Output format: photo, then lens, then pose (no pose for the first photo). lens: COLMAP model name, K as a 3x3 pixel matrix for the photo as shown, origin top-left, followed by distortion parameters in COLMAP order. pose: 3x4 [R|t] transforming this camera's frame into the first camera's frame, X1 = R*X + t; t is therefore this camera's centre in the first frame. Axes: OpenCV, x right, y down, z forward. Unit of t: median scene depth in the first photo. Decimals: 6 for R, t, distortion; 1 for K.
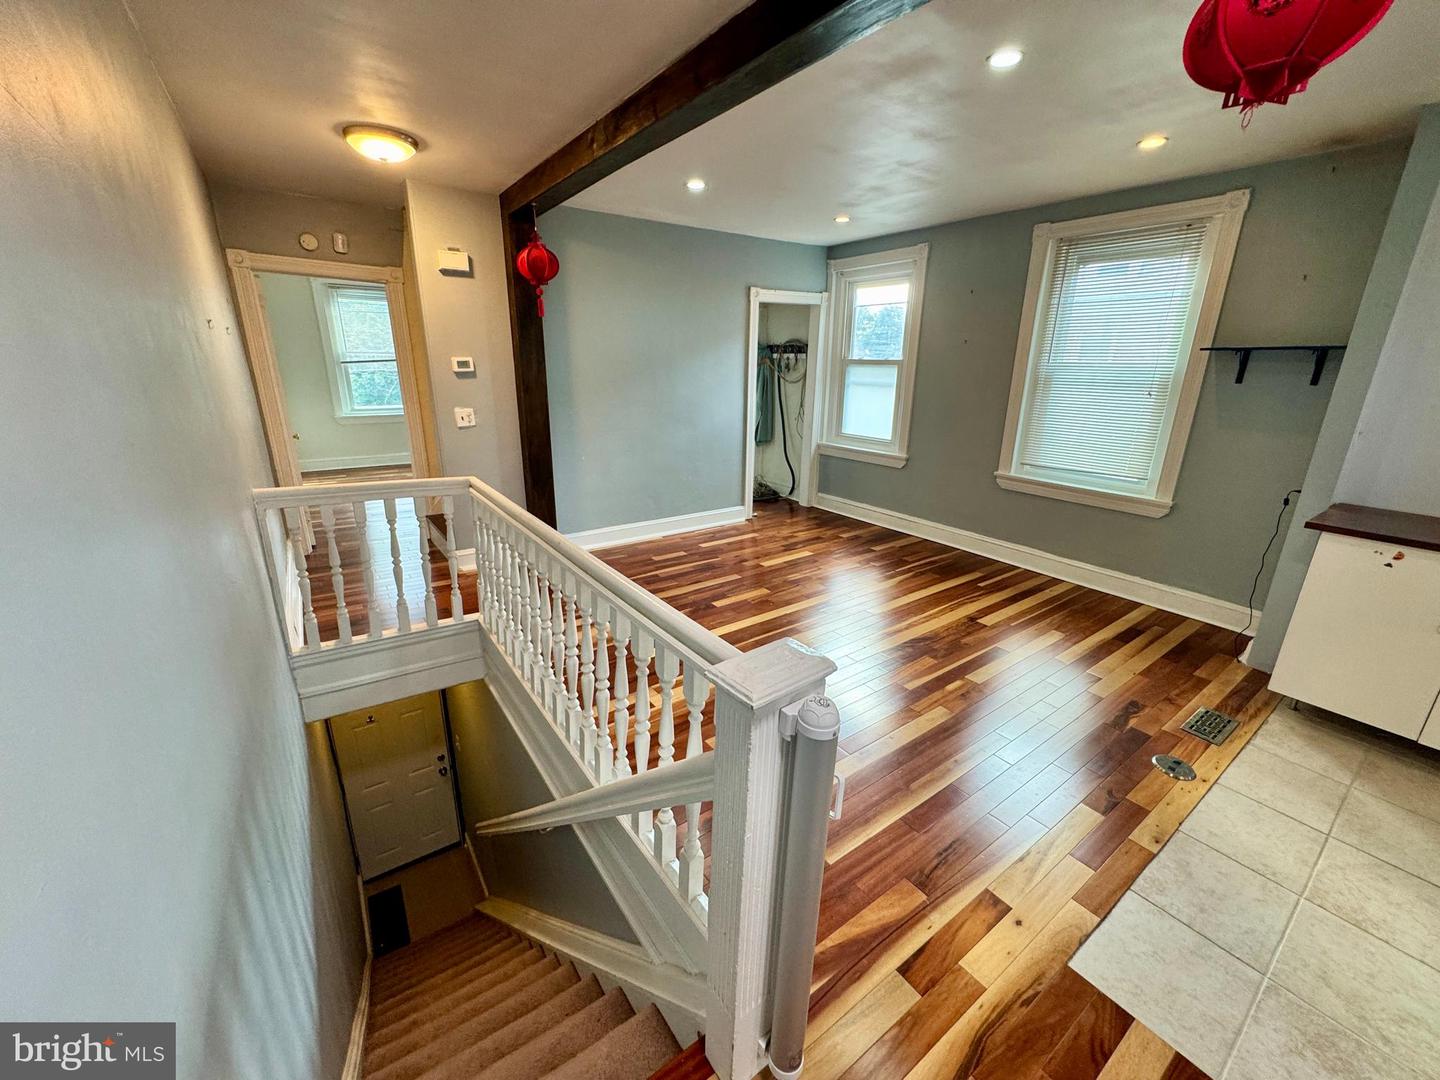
lens RADIAL K [[577.3, 0, 718.8], [0, 577.3, 541.6], [0, 0, 1]] dist [-0.006254, 0.001576]
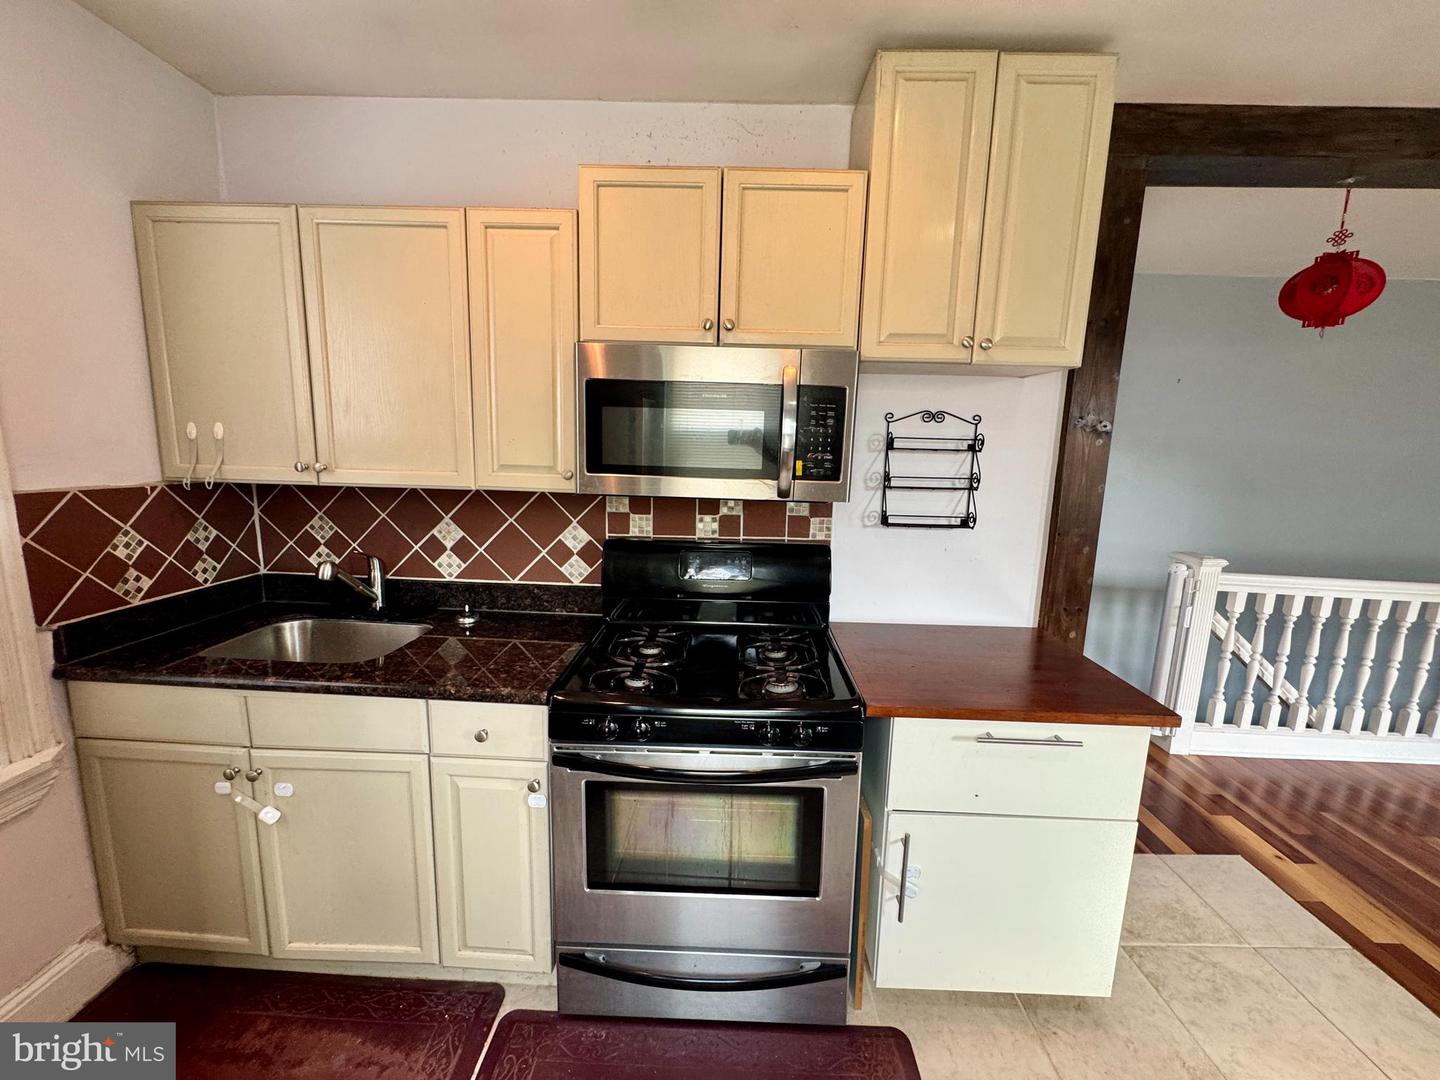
lens RADIAL K [[577.3, 0, 719.1], [0, 577.3, 536.2], [0, 0, 1]] dist [-0.006254, 0.001576]
pose [[-0.590383, 0.106911, -0.800011, 2.578836], [-0.269116, 0.908395, 0.319994, -0.089603], [0.760937, 0.404214, -0.507529, 0.460103]]
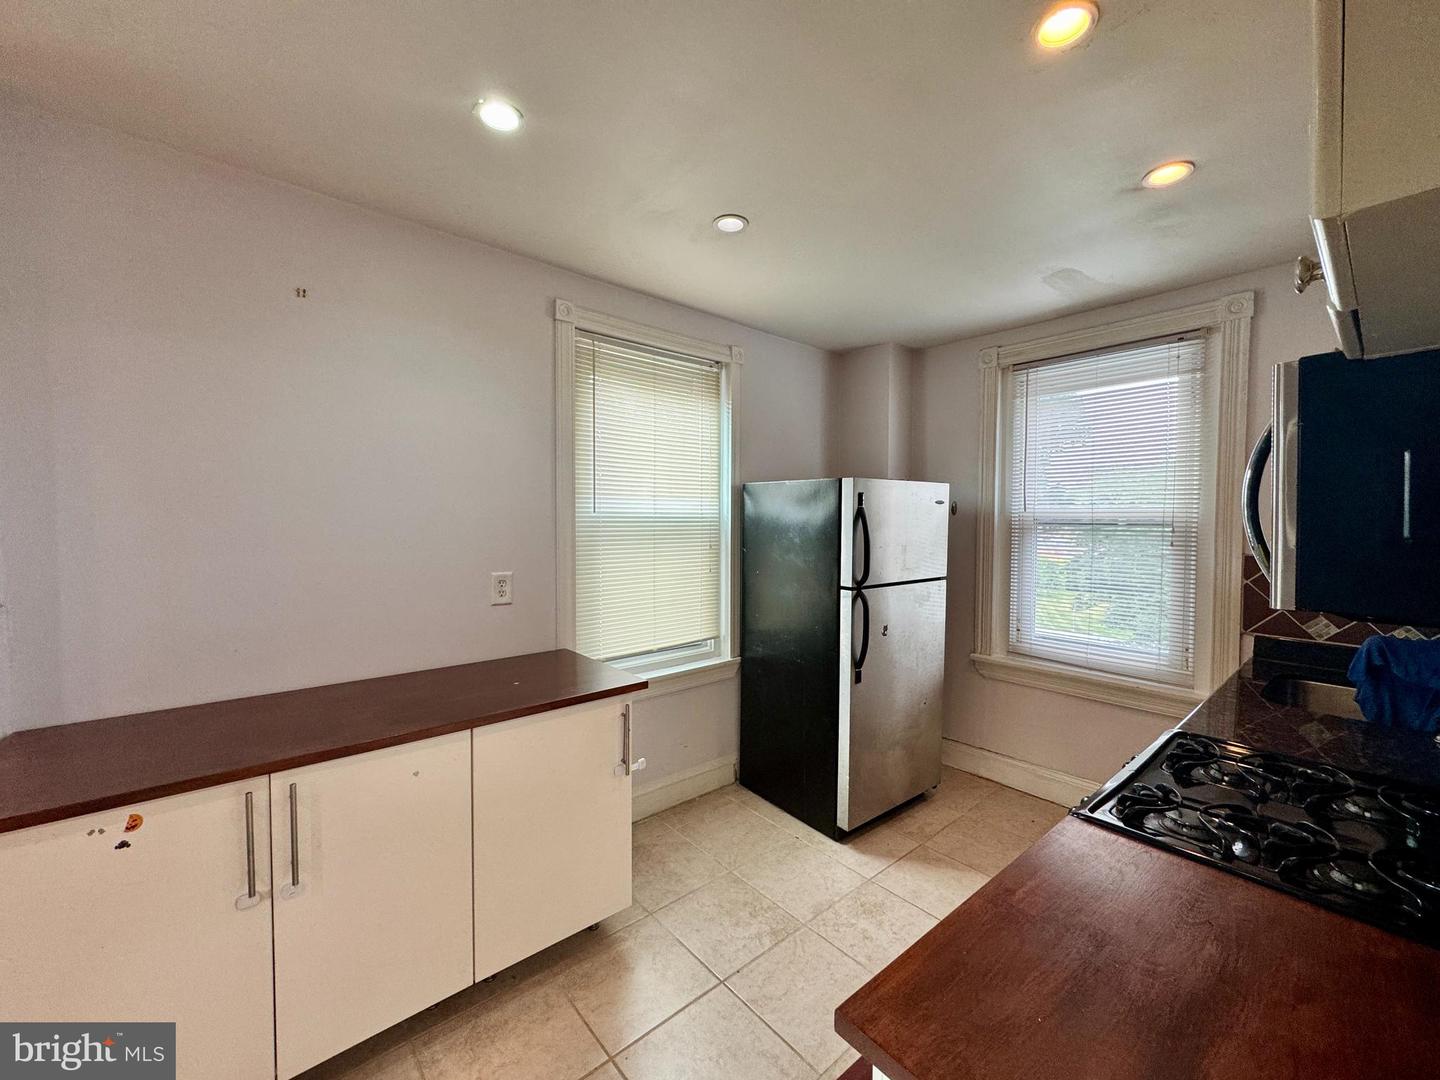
lens RADIAL K [[577.3, 0, 722.6], [0, 577.3, 534.3], [0, 0, 1]] dist [-0.006254, 0.001576]
pose [[-0.079465, -0.039806, 0.996043, 0.945801], [0.290519, 0.954901, 0.061340, -0.163734], [-0.953564, 0.294244, -0.064317, 0.662287]]
